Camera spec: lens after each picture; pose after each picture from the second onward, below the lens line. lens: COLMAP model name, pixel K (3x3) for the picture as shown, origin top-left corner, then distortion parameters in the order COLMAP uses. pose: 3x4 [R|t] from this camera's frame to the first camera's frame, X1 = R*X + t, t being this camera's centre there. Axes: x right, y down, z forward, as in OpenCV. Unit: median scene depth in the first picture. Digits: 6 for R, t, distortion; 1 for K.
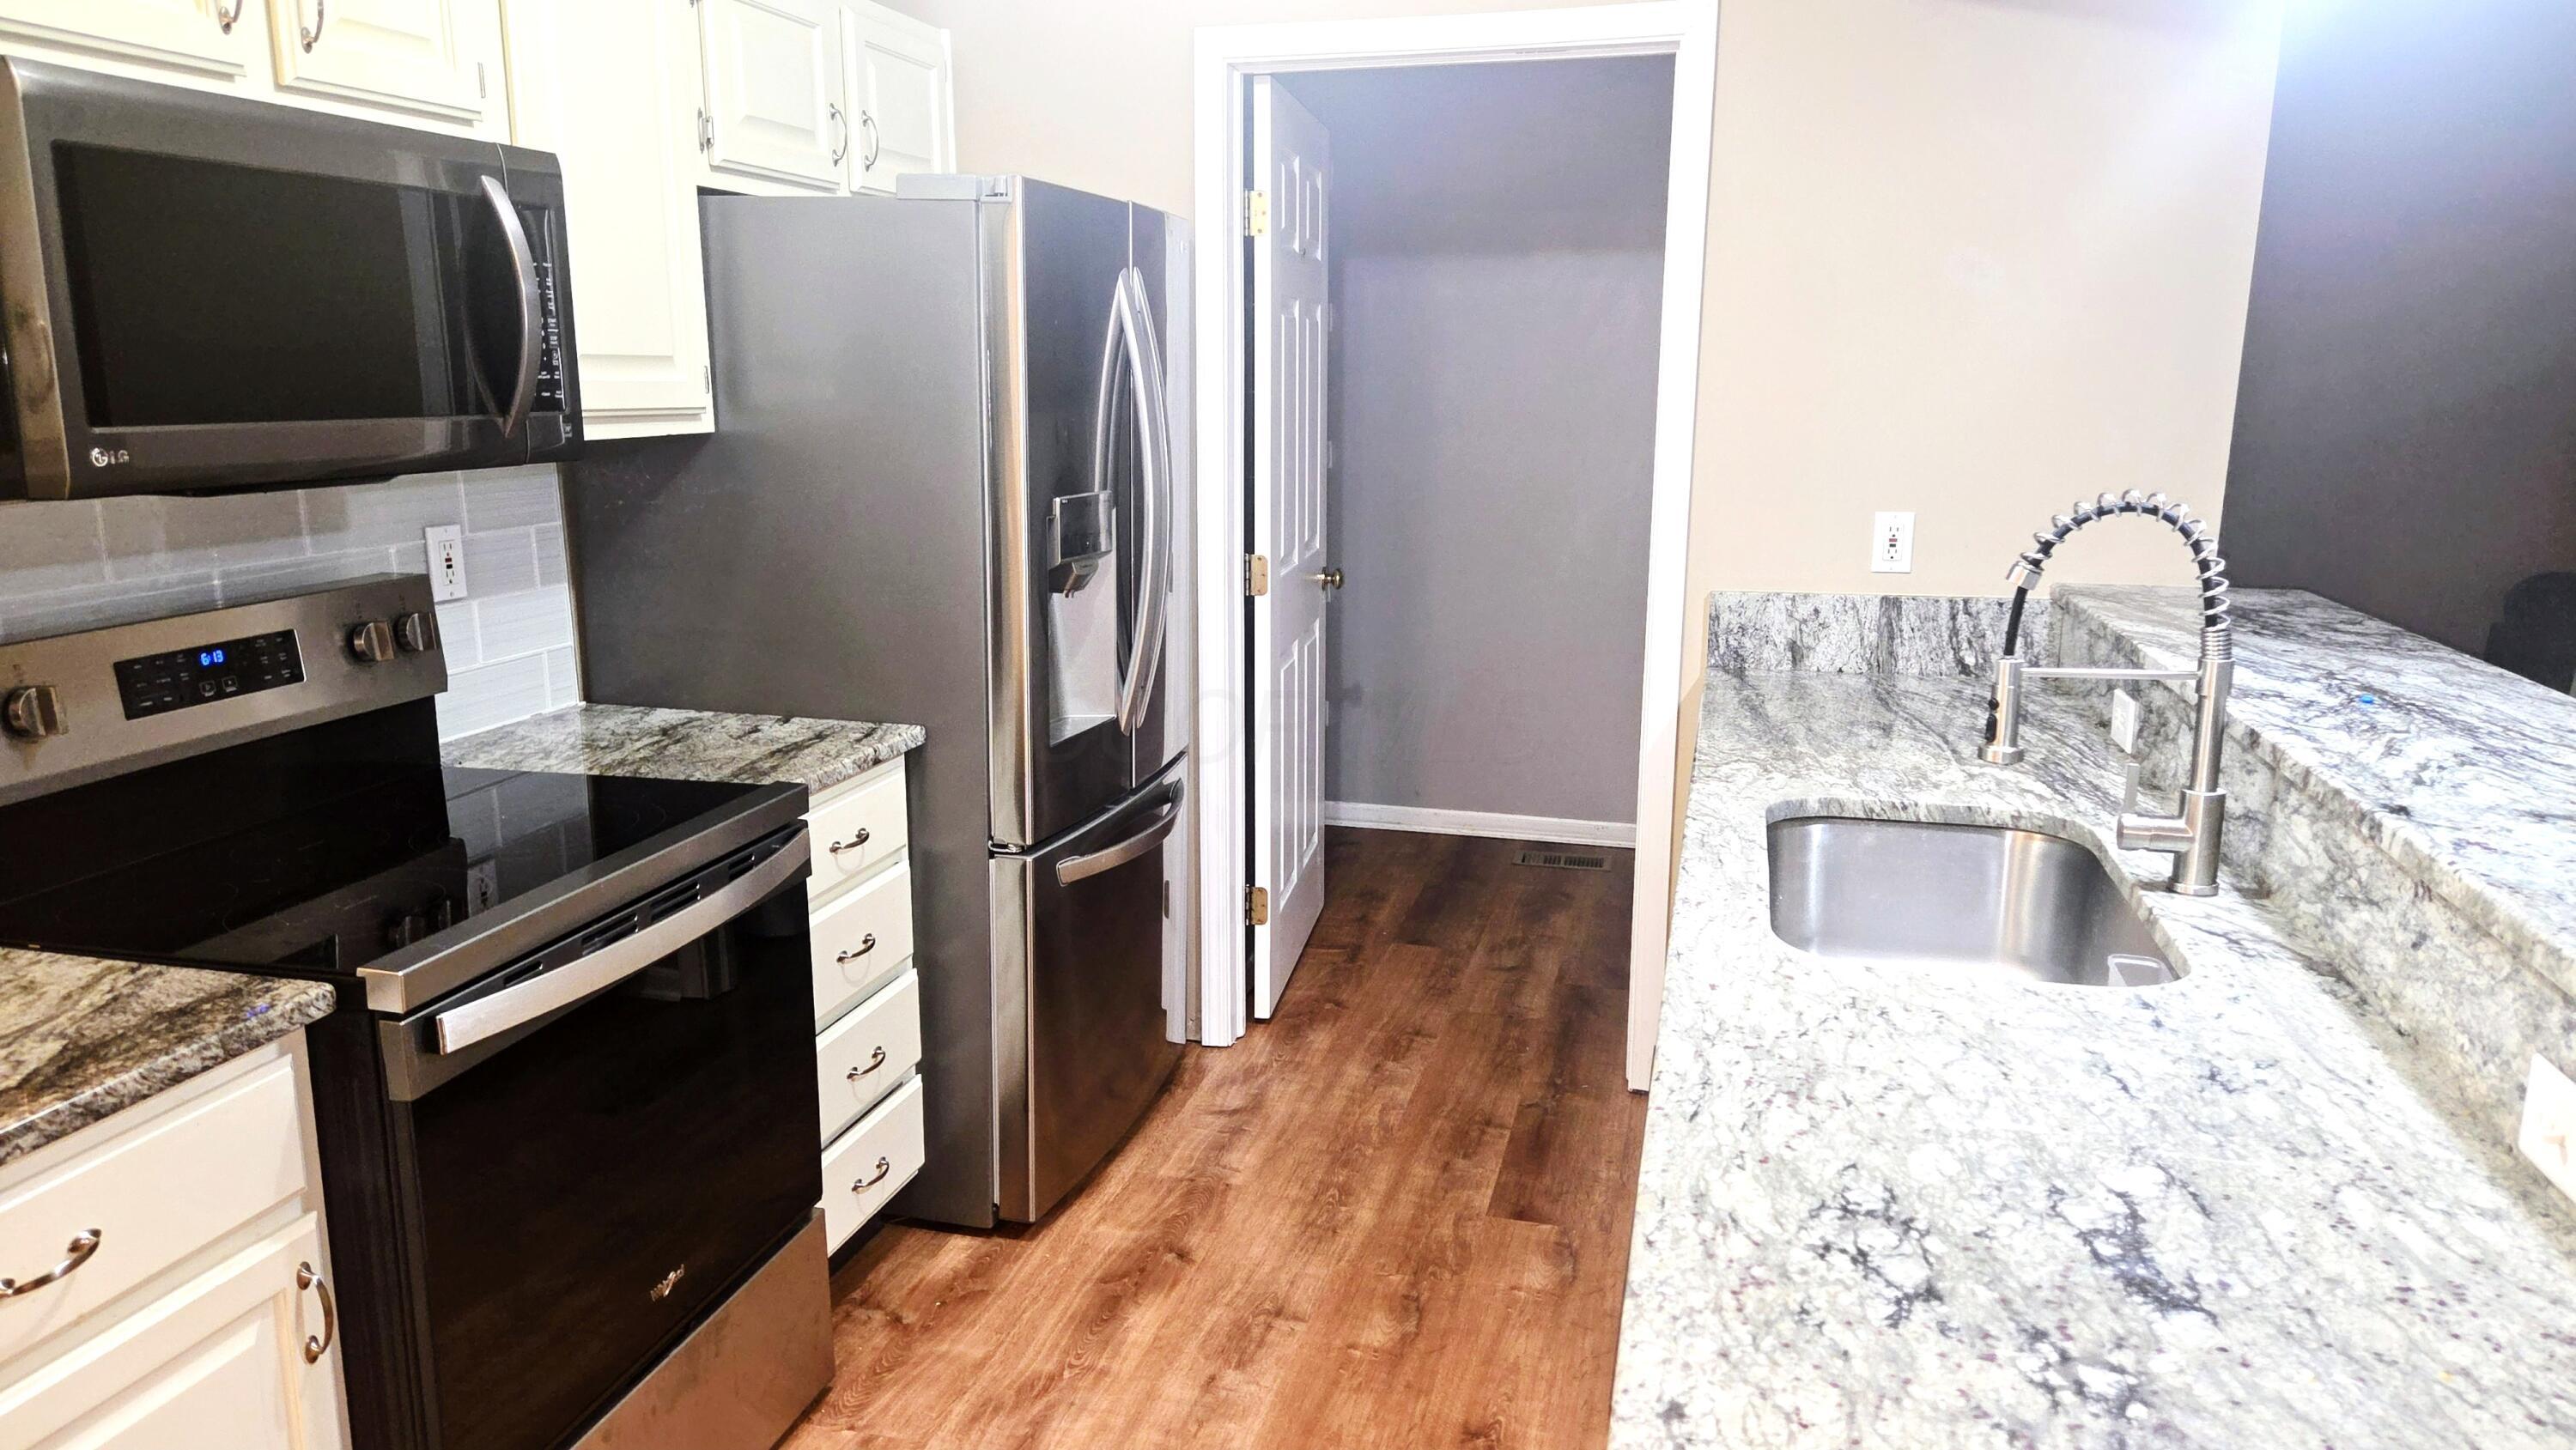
lens RADIAL K [[1721.5, 0, 1286.6], [0, 1721.5, 717.7], [0, 0, 1]] dist [0.088290, -0.079534]
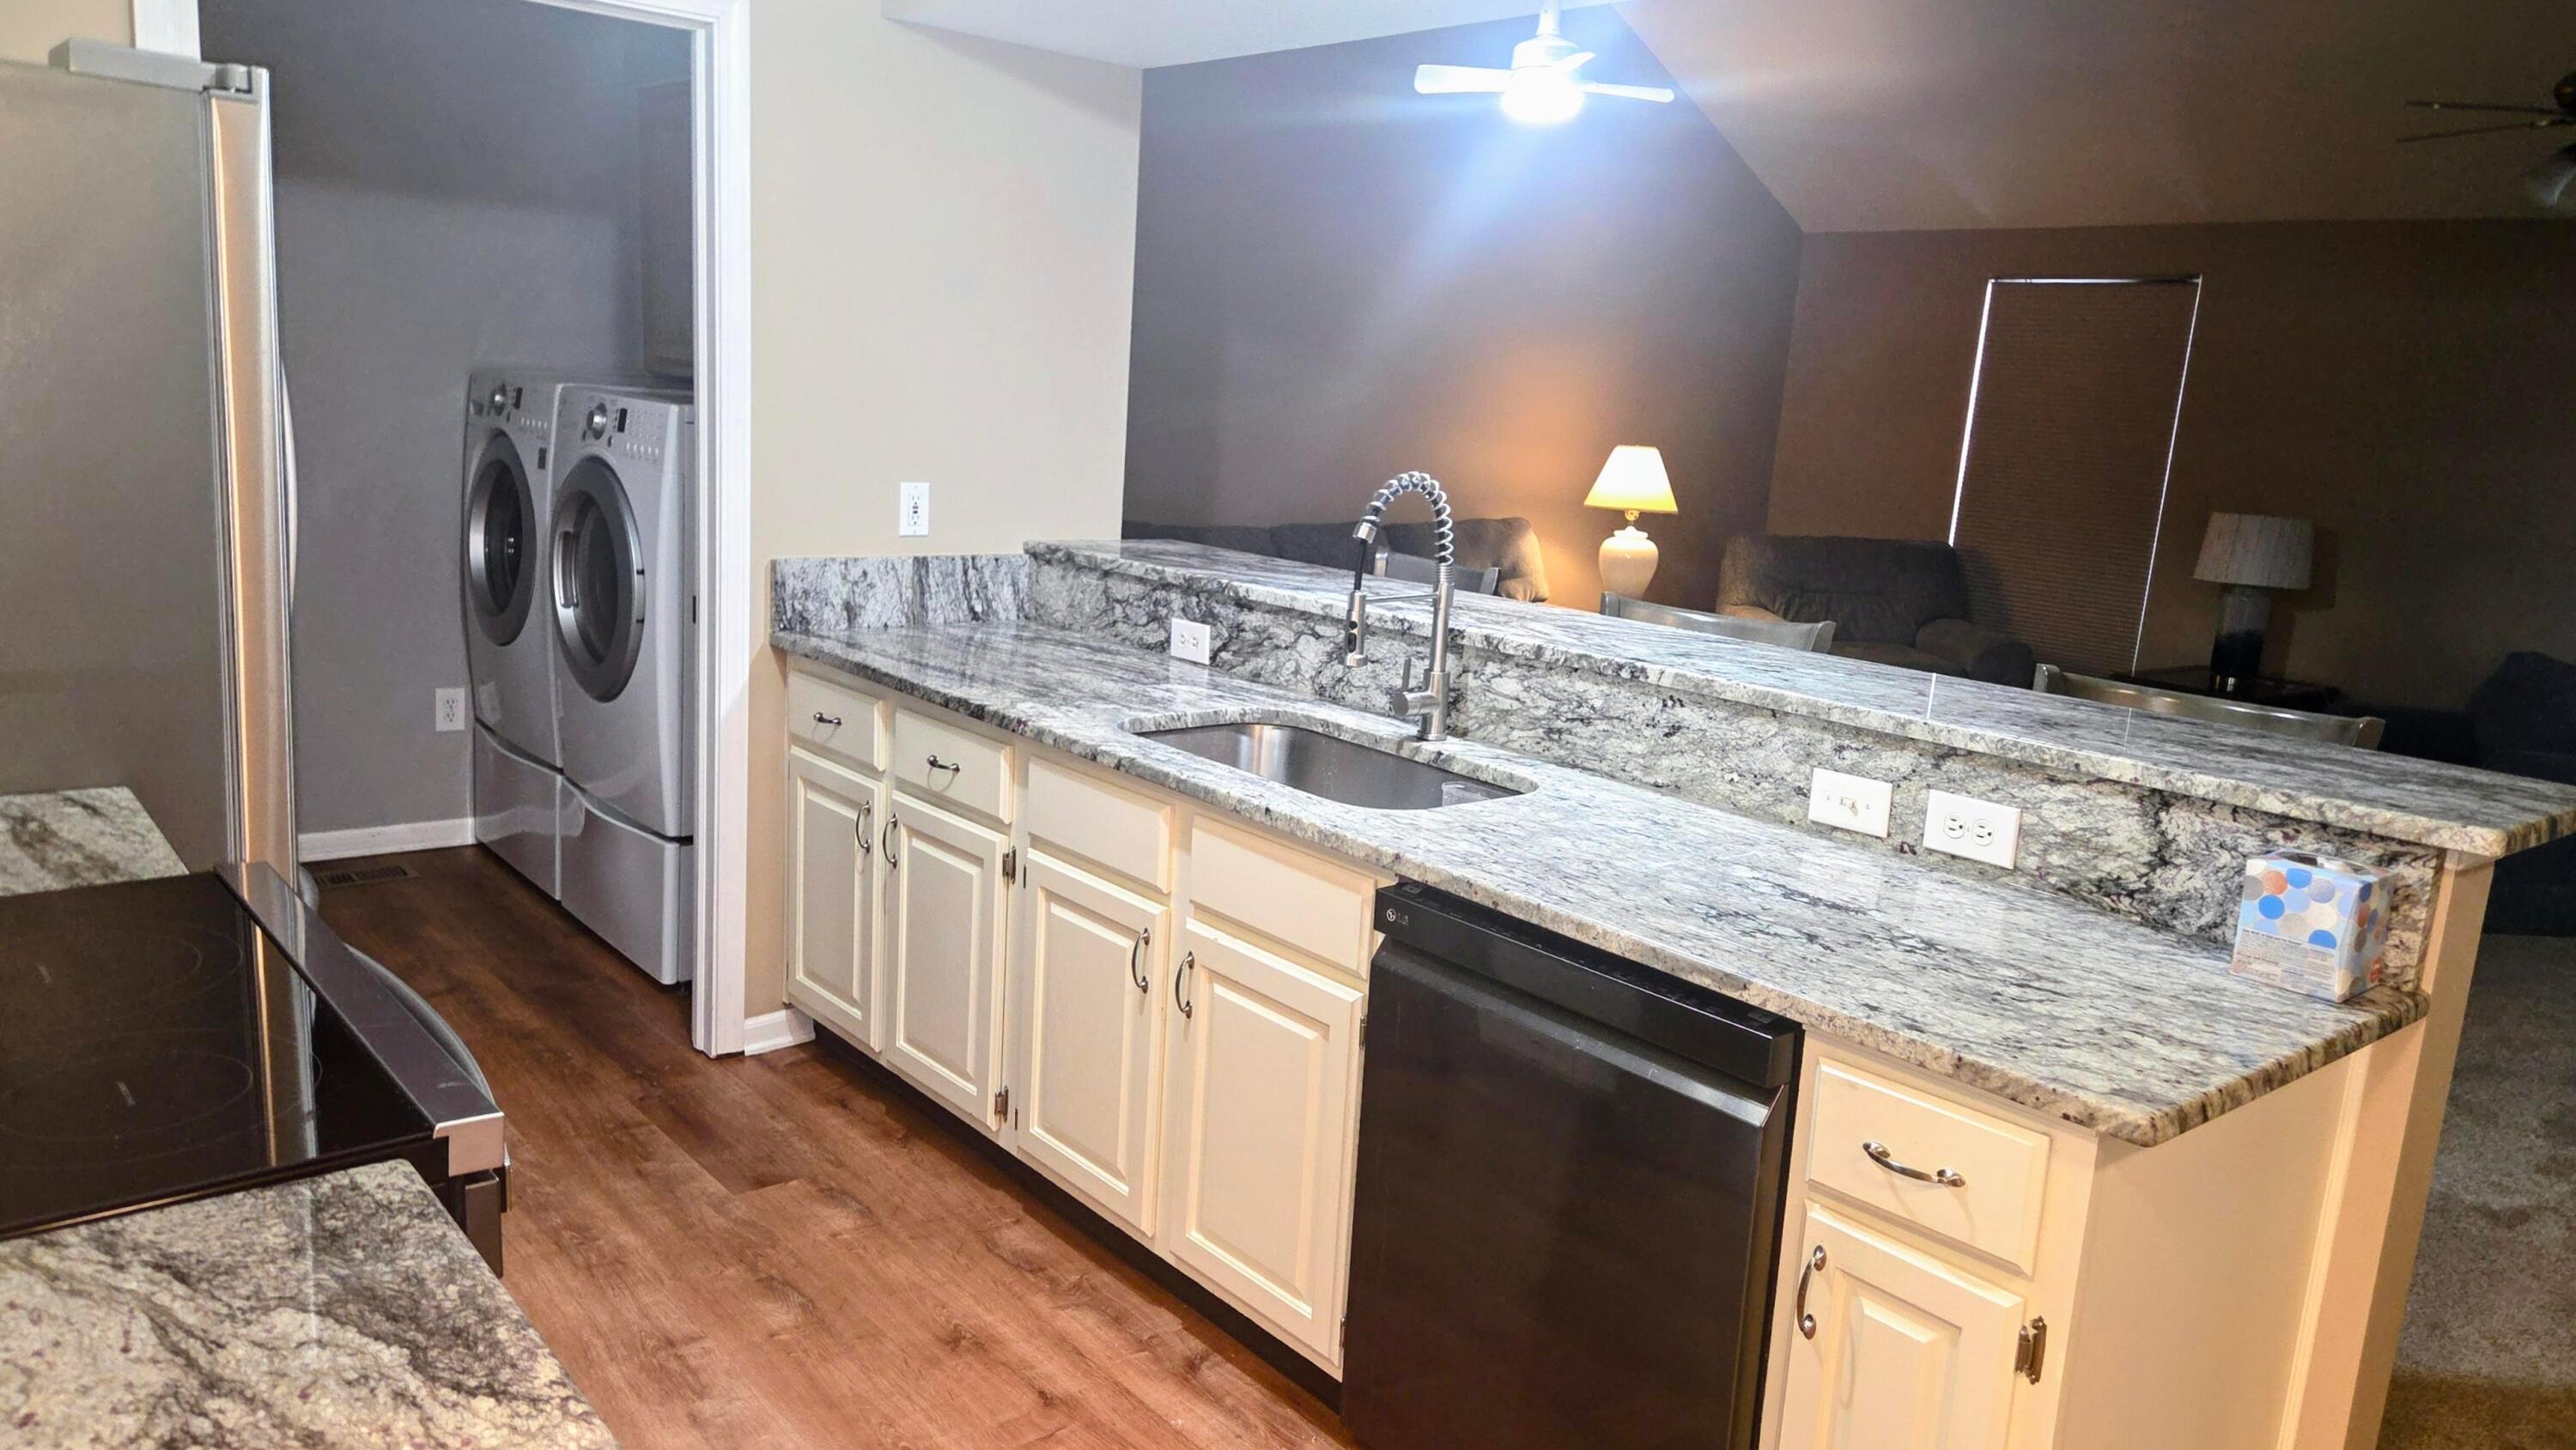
lens RADIAL K [[1787.9, 0, 1267.0], [0, 1787.9, 721.8], [0, 0, 1]] dist [0.096735, -0.096935]
pose [[0.582700, -0.121879, 0.803496, -0.486110], [0.103235, 0.991782, 0.075573, -0.028139], [-0.806104, 0.038912, 0.590494, 0.123933]]
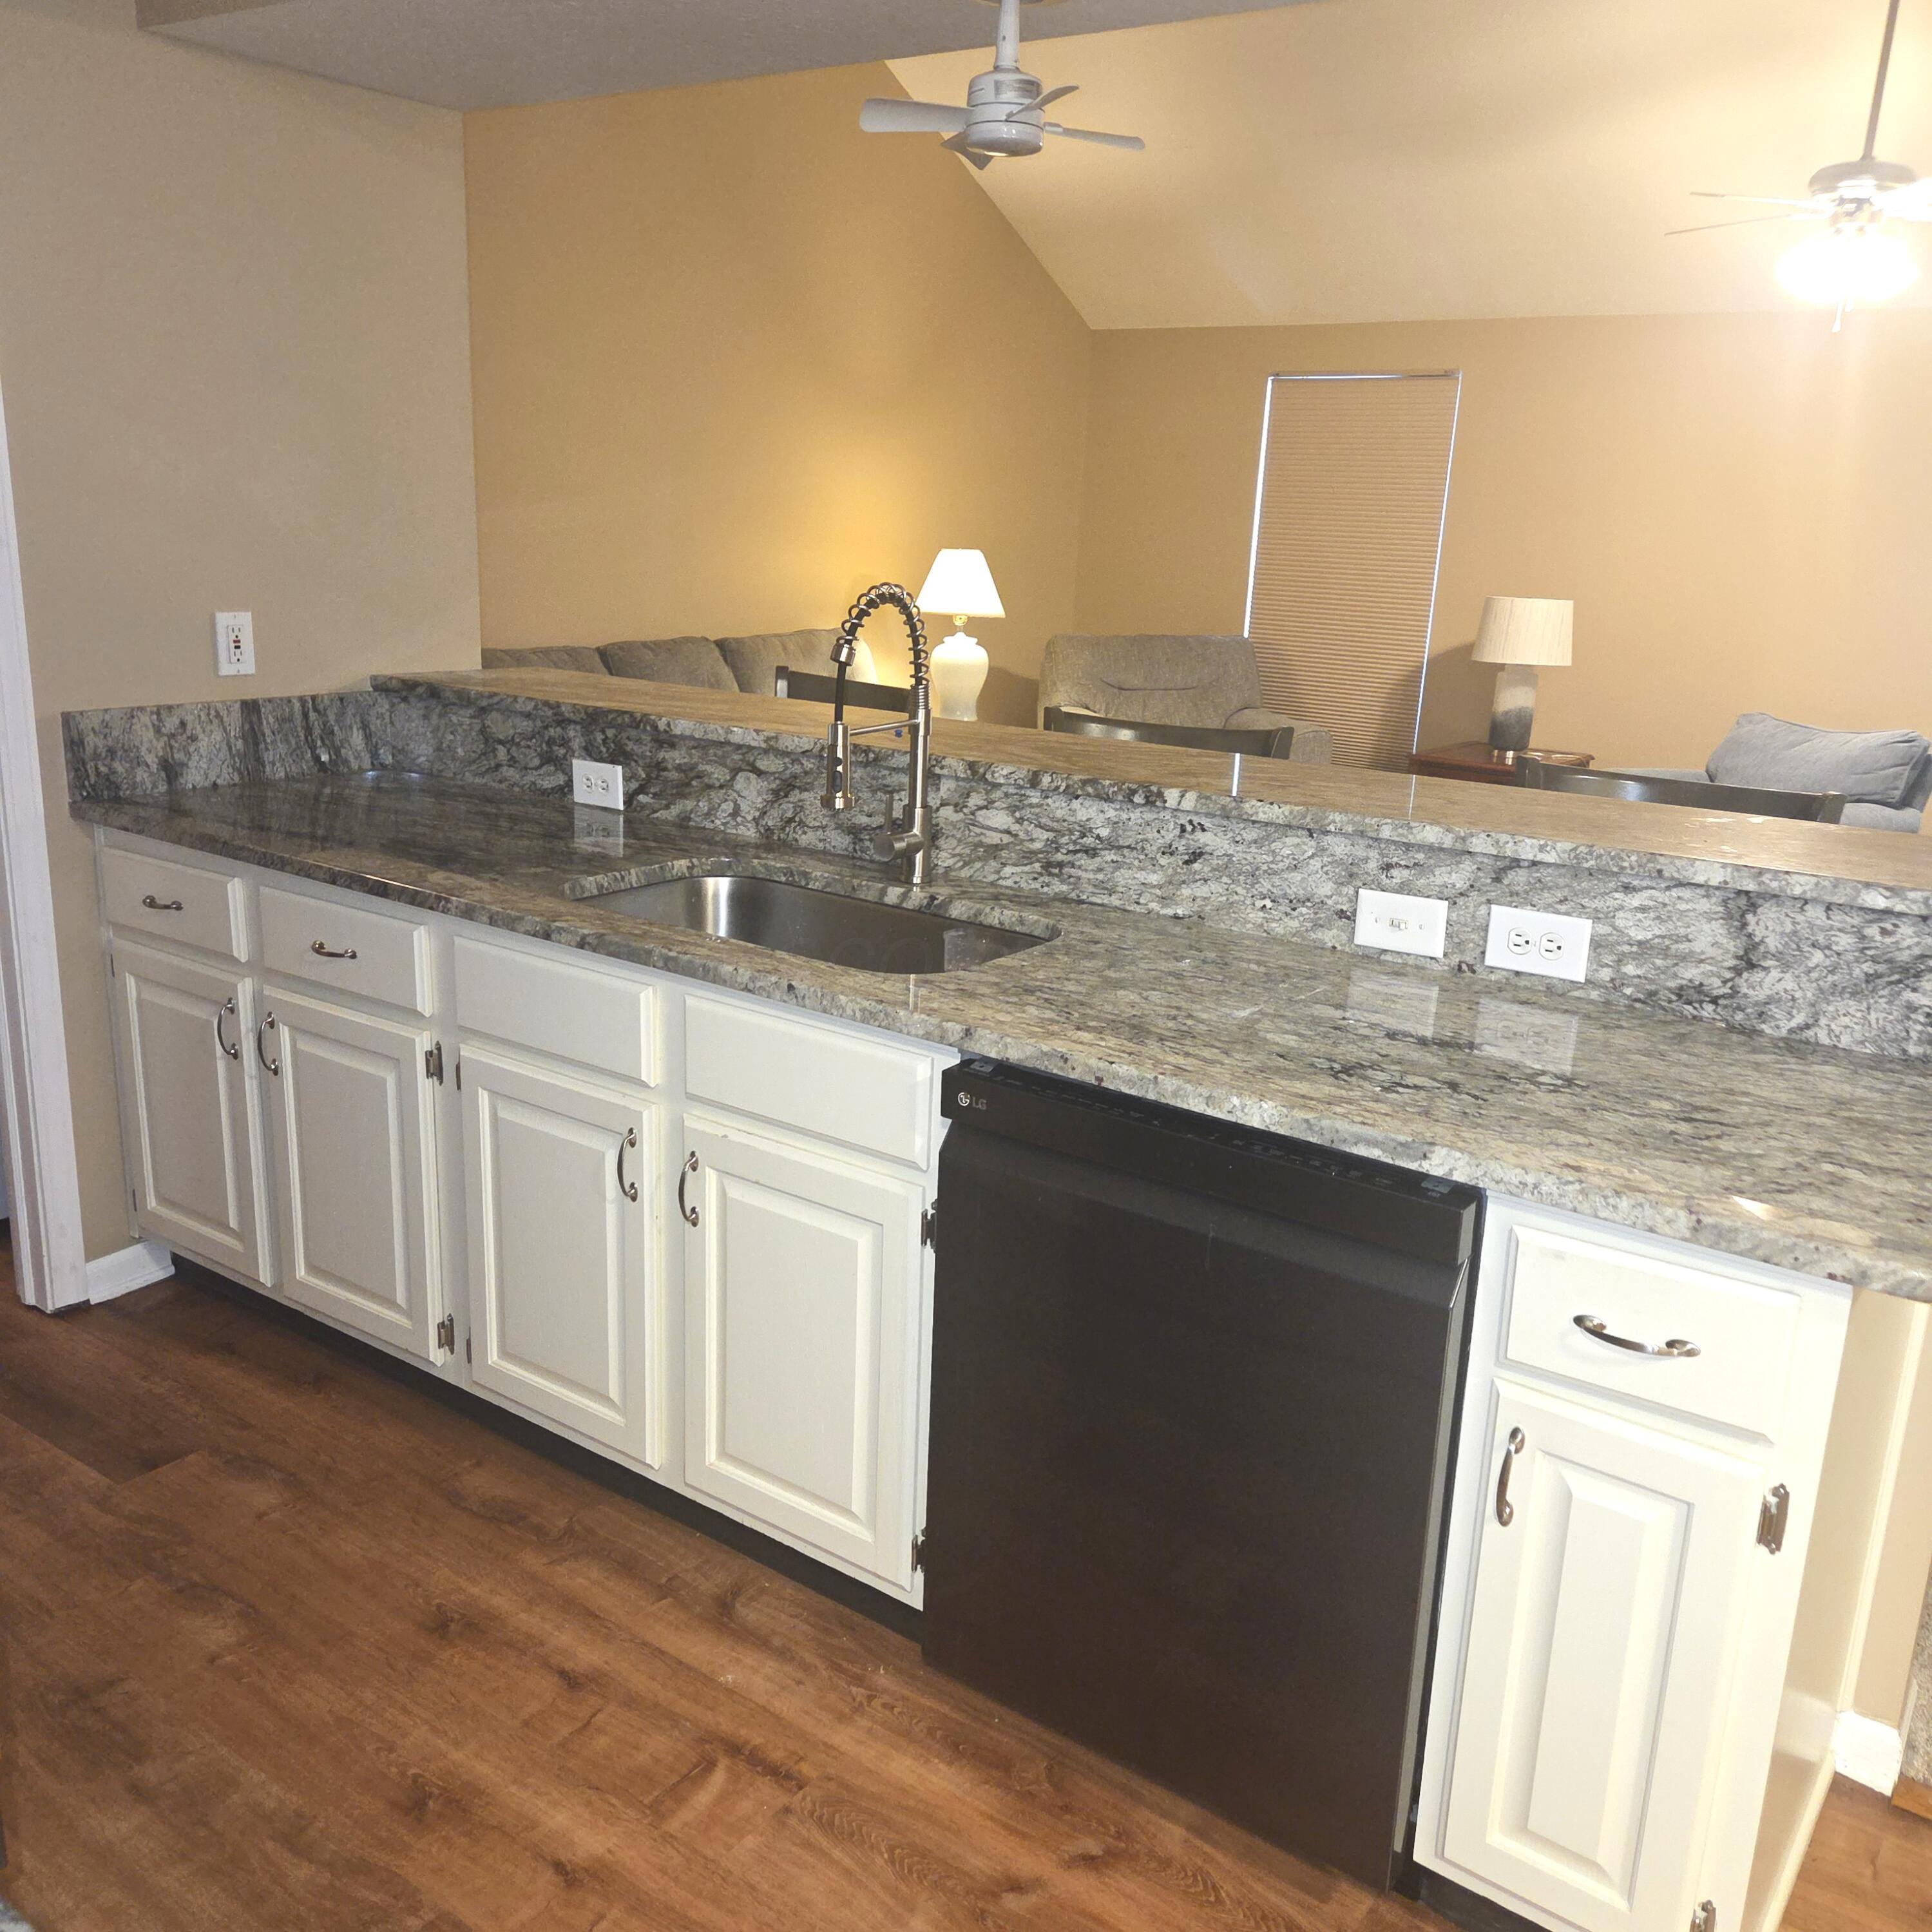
lens RADIAL K [[1727.6, 0, 960.8], [0, 1727.6, 975.9], [0, 0, 1]] dist [0.090981, -0.072394]
pose [[0.361636, -0.231650, 0.903082, -0.426030], [0.147421, 0.970663, 0.189951, -0.048465], [-0.920590, 0.064440, 0.385177, 0.275297]]
